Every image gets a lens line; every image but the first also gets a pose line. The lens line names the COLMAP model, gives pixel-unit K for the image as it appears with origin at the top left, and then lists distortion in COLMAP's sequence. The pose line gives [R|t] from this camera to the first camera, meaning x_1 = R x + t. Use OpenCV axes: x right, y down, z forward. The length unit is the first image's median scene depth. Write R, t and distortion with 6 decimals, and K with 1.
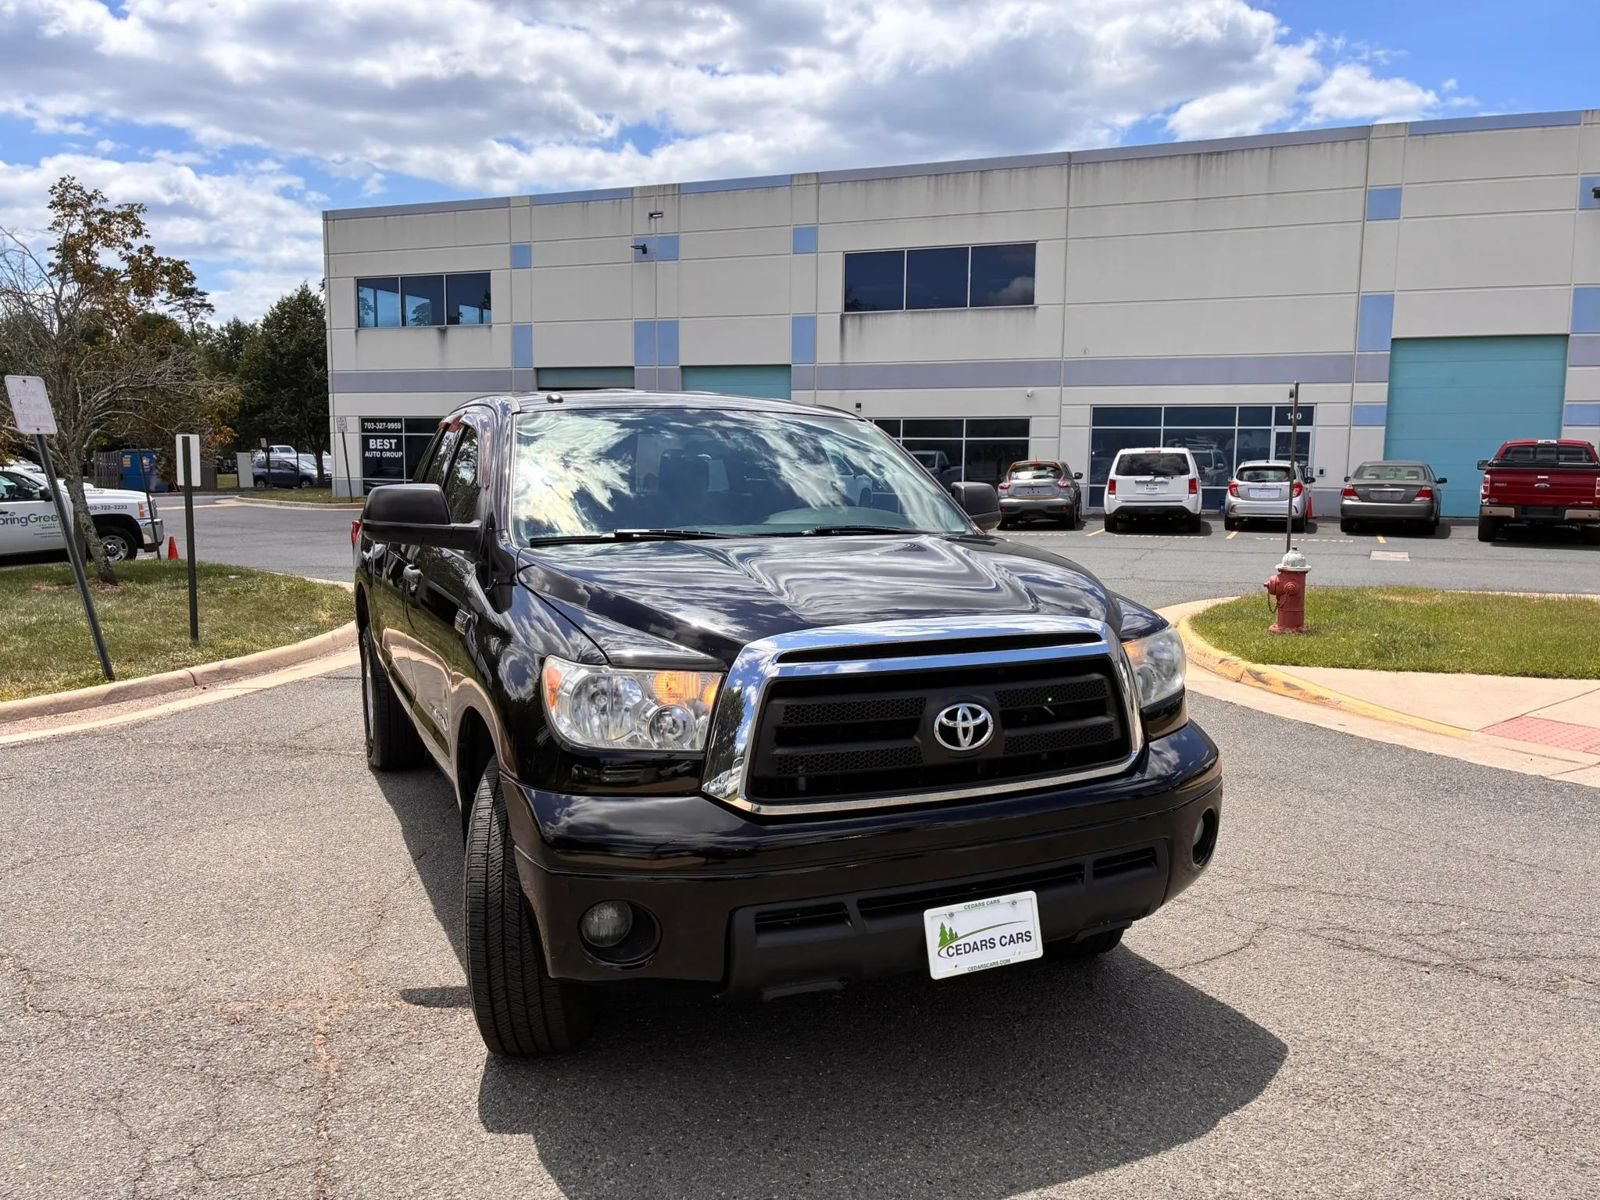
lens RADIAL K [[1241.7, 0, 800.0], [0, 1241.7, 600.0], [0, 0, 1]] dist [0.065038, -0.059591]
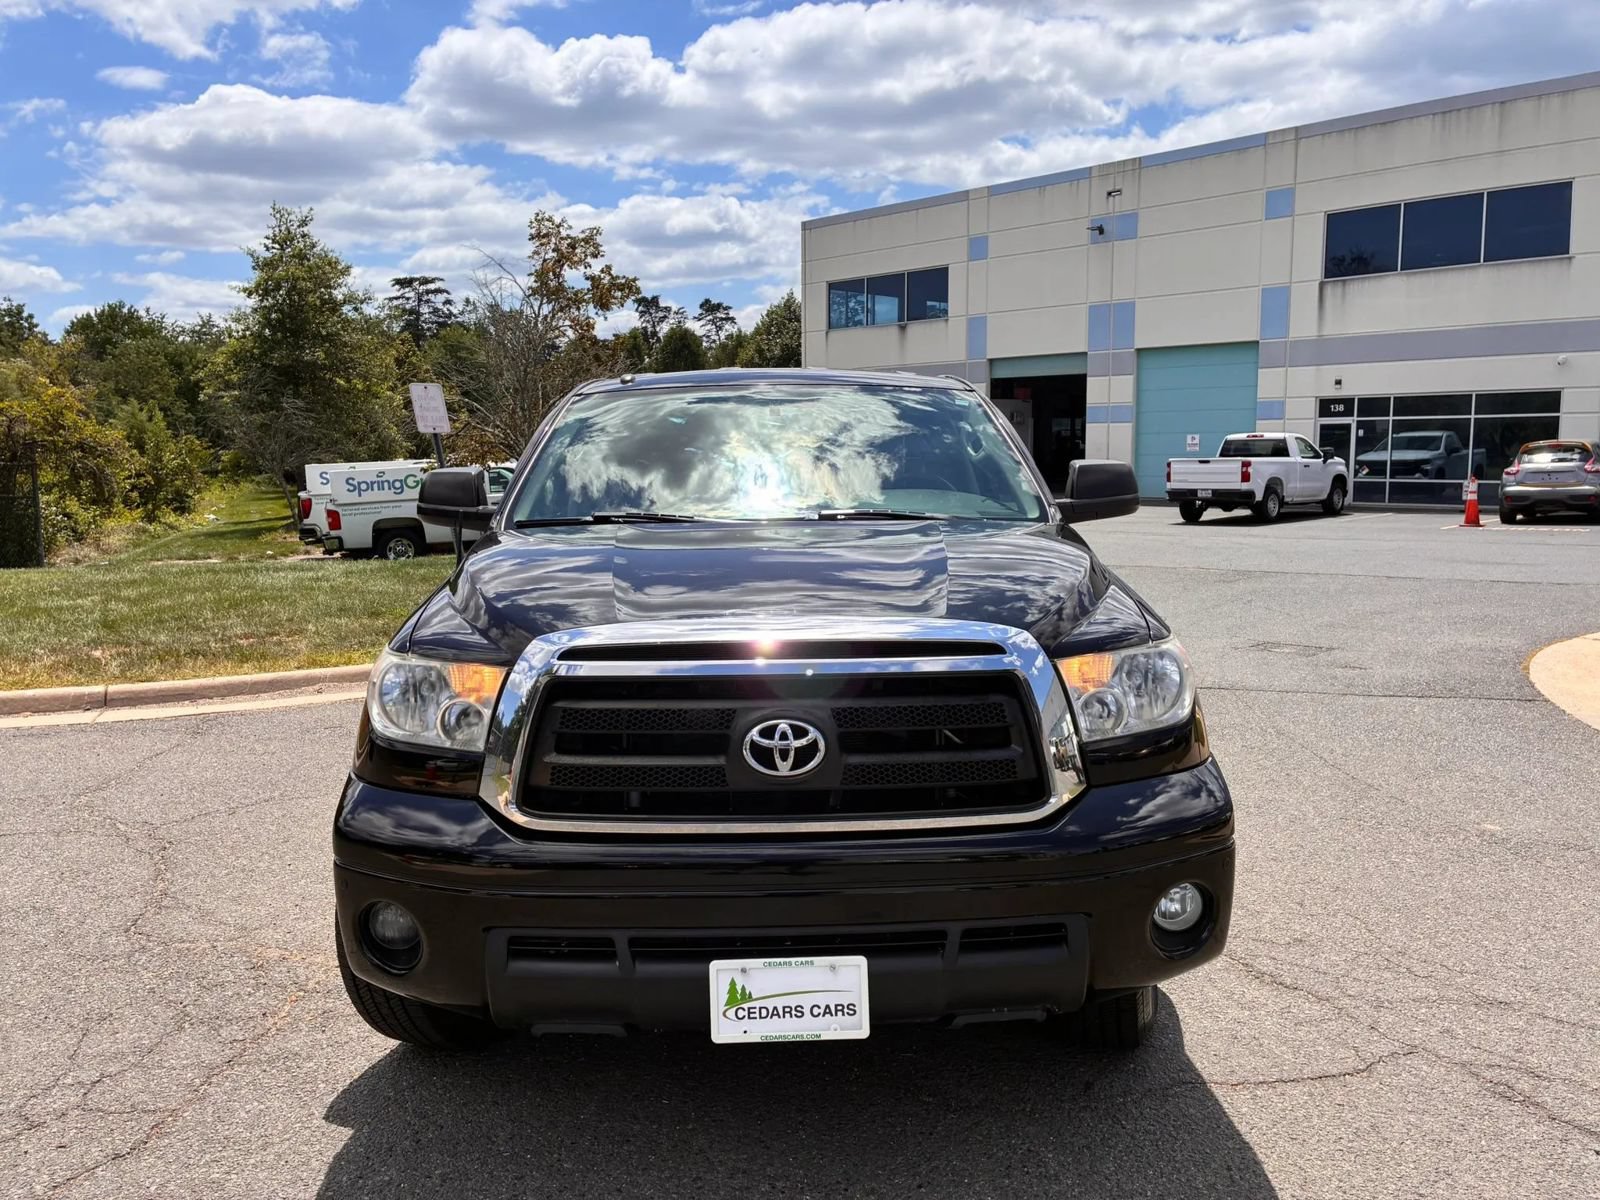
lens RADIAL K [[1238.1, 0, 794.4], [0, 1238.1, 577.1], [0, 0, 1]] dist [0.073908, -0.091953]
pose [[0.915321, 0.025943, -0.401889, 0.055880], [-0.030485, 0.999523, -0.004910, -0.001094], [0.401570, 0.016746, 0.915675, 0.027684]]
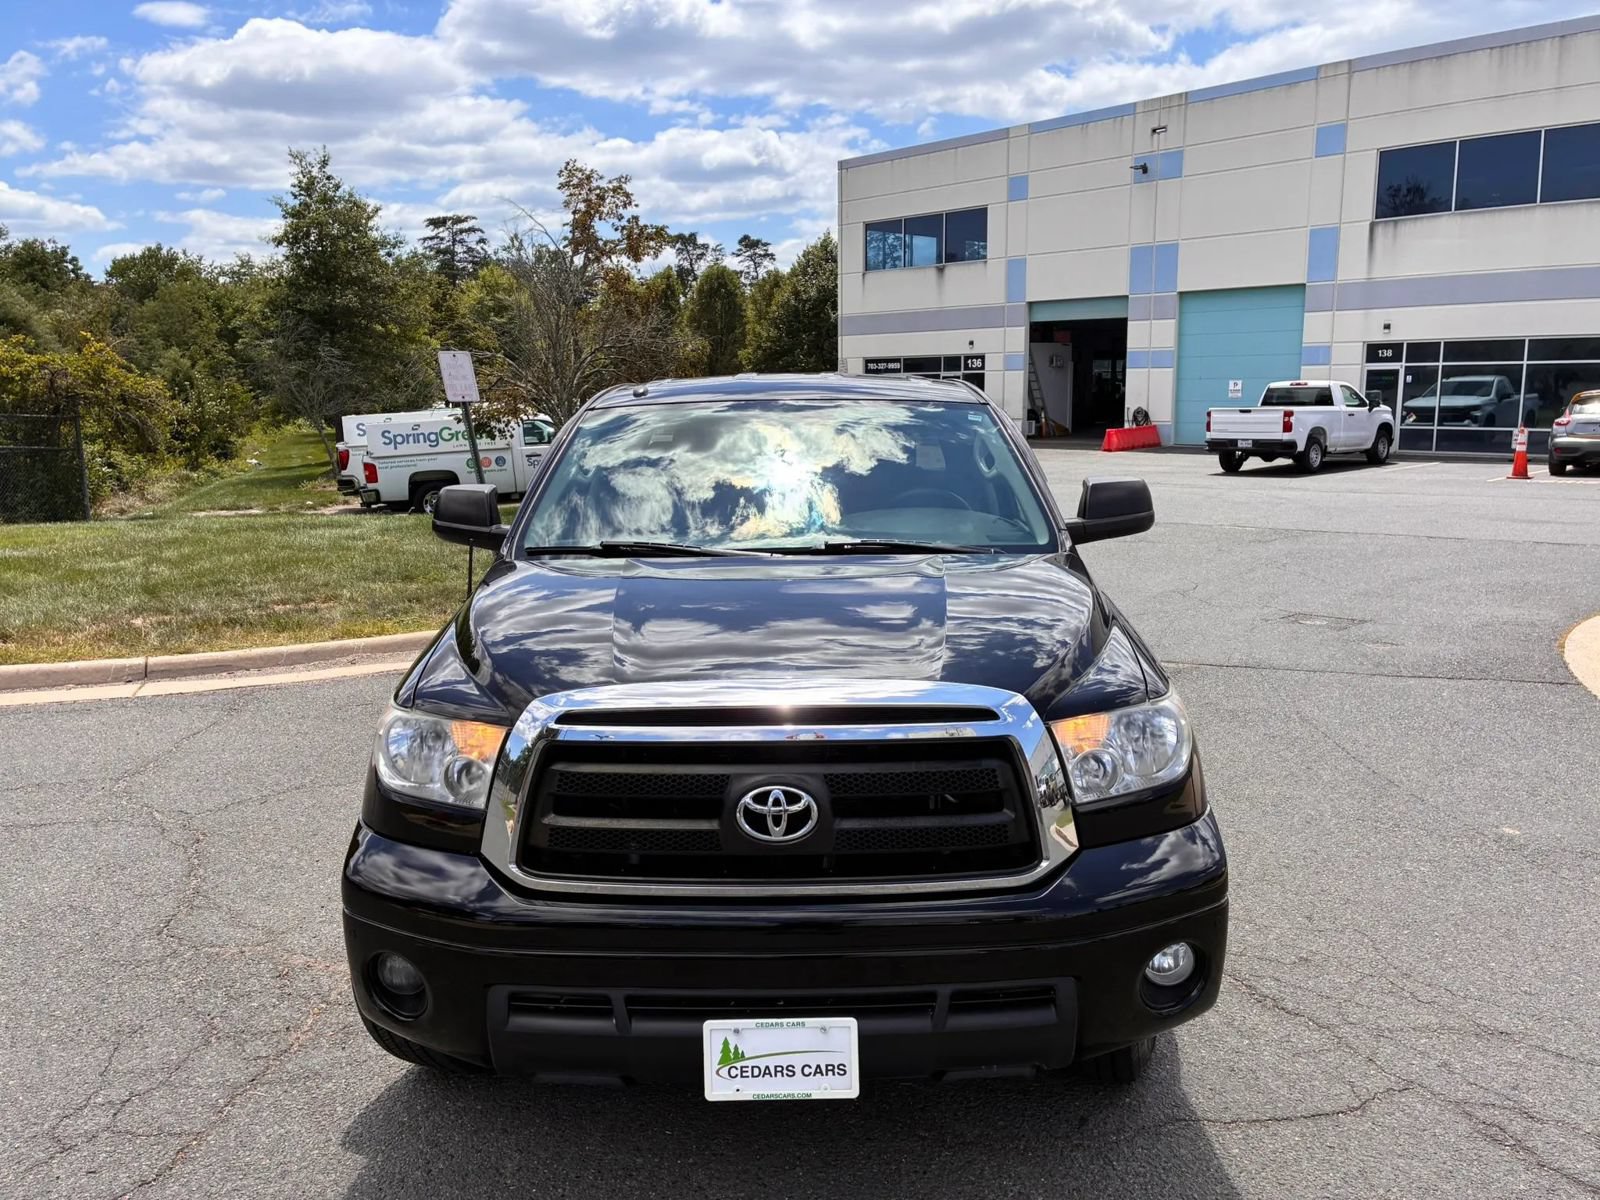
lens RADIAL K [[1238.1, 0, 794.4], [0, 1238.1, 577.1], [0, 0, 1]] dist [0.073908, -0.091953]
pose [[0.902212, 0.050369, -0.428341, 0.059052], [-0.032433, 0.998268, 0.049076, -0.011994], [0.430072, -0.030384, 0.902283, 0.028755]]
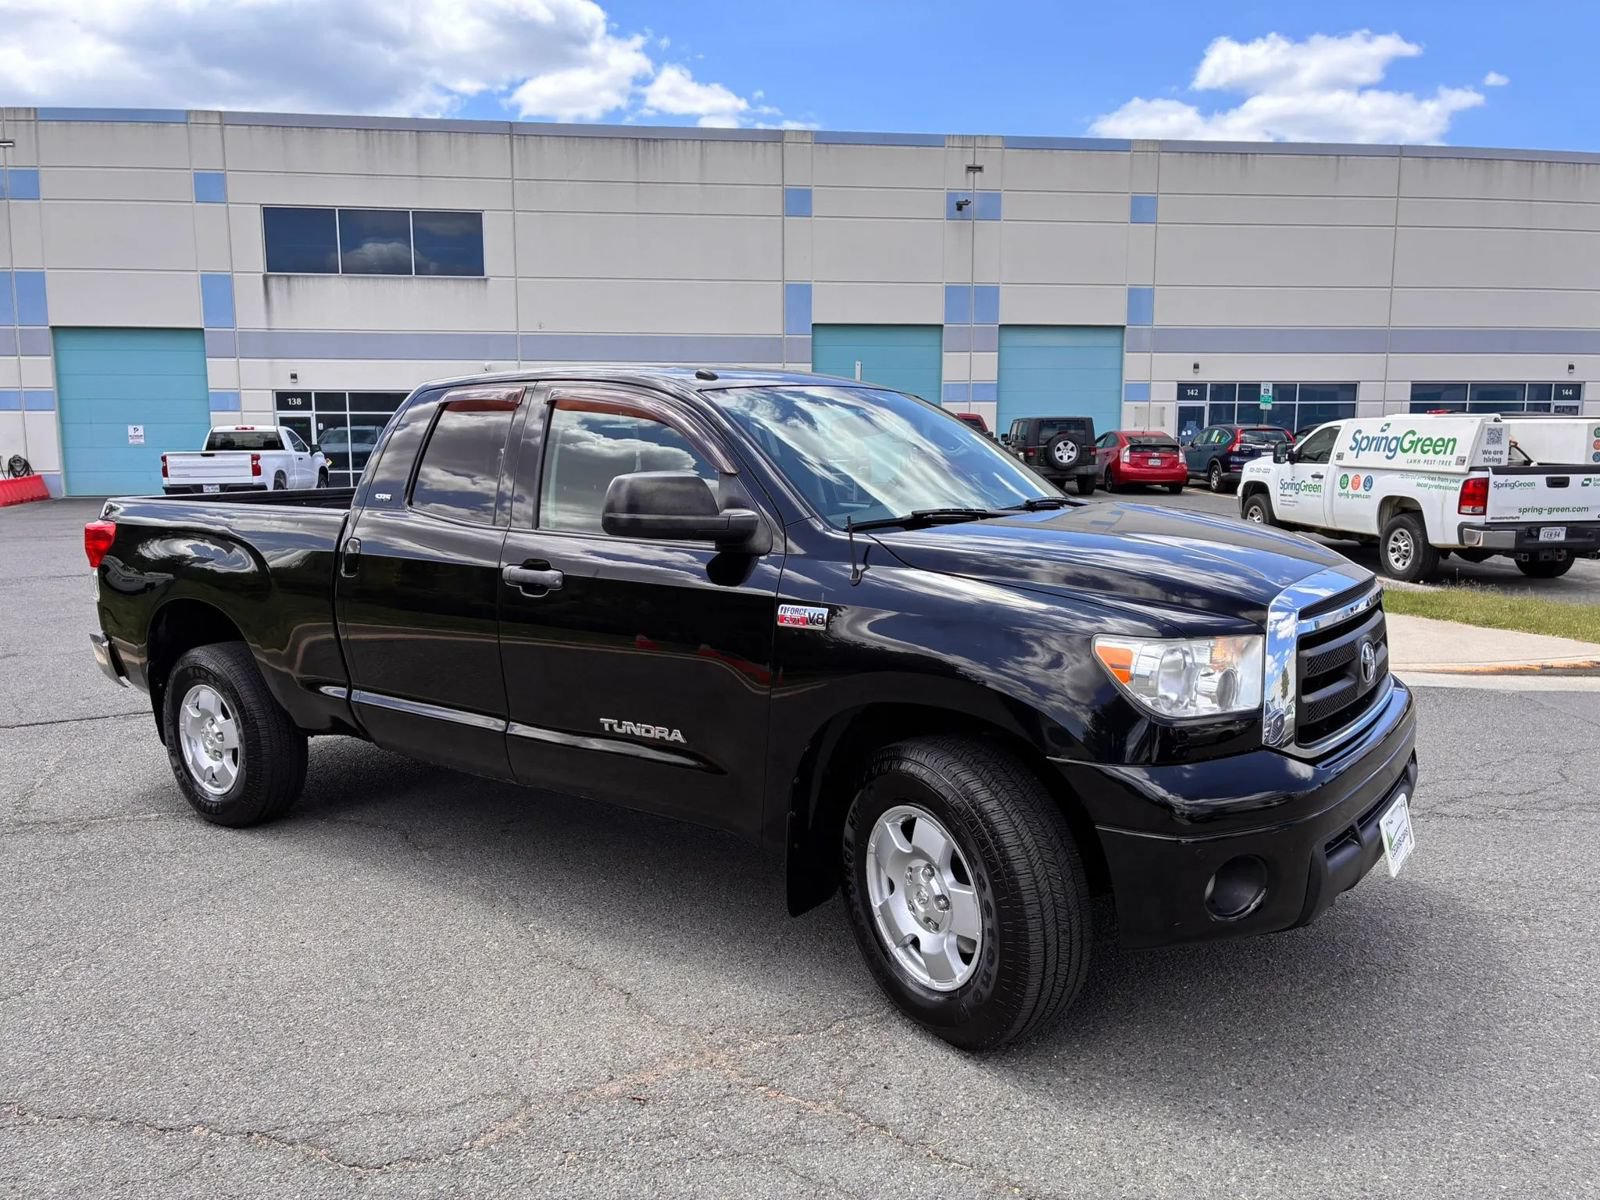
lens RADIAL K [[1241.7, 0, 800.0], [0, 1241.7, 600.0], [0, 0, 1]] dist [0.065038, -0.059591]
pose [[0.872726, -0.079808, 0.481643, -0.087050], [0.069664, 0.996810, 0.038941, -0.003696], [-0.483214, -0.000432, 0.875502, 0.020502]]
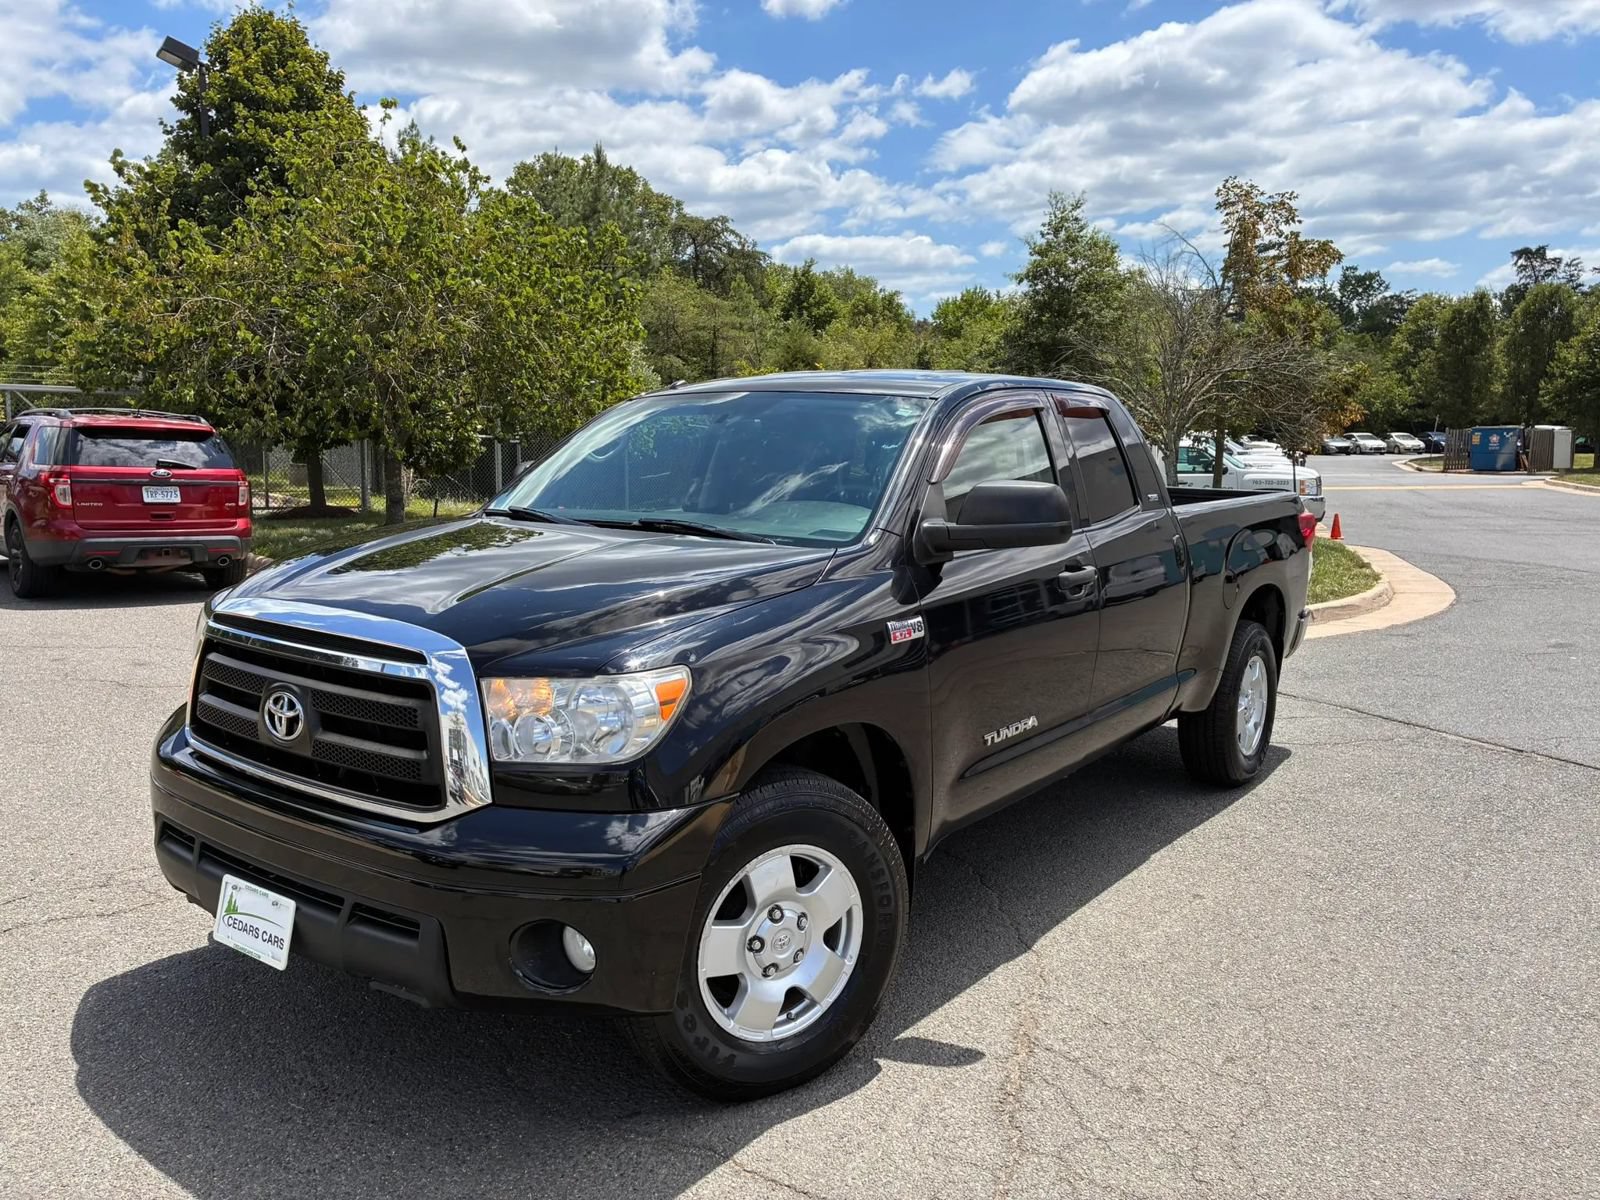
lens RADIAL K [[1269.3, 0, 825.1], [0, 1269.3, 542.6], [0, 0, 1]] dist [0.080586, -0.130296]
pose [[0.469301, 0.086443, -0.878797, 0.146638], [-0.110521, 0.993121, 0.038667, -0.014951], [0.876095, 0.078979, 0.475626, 0.103844]]
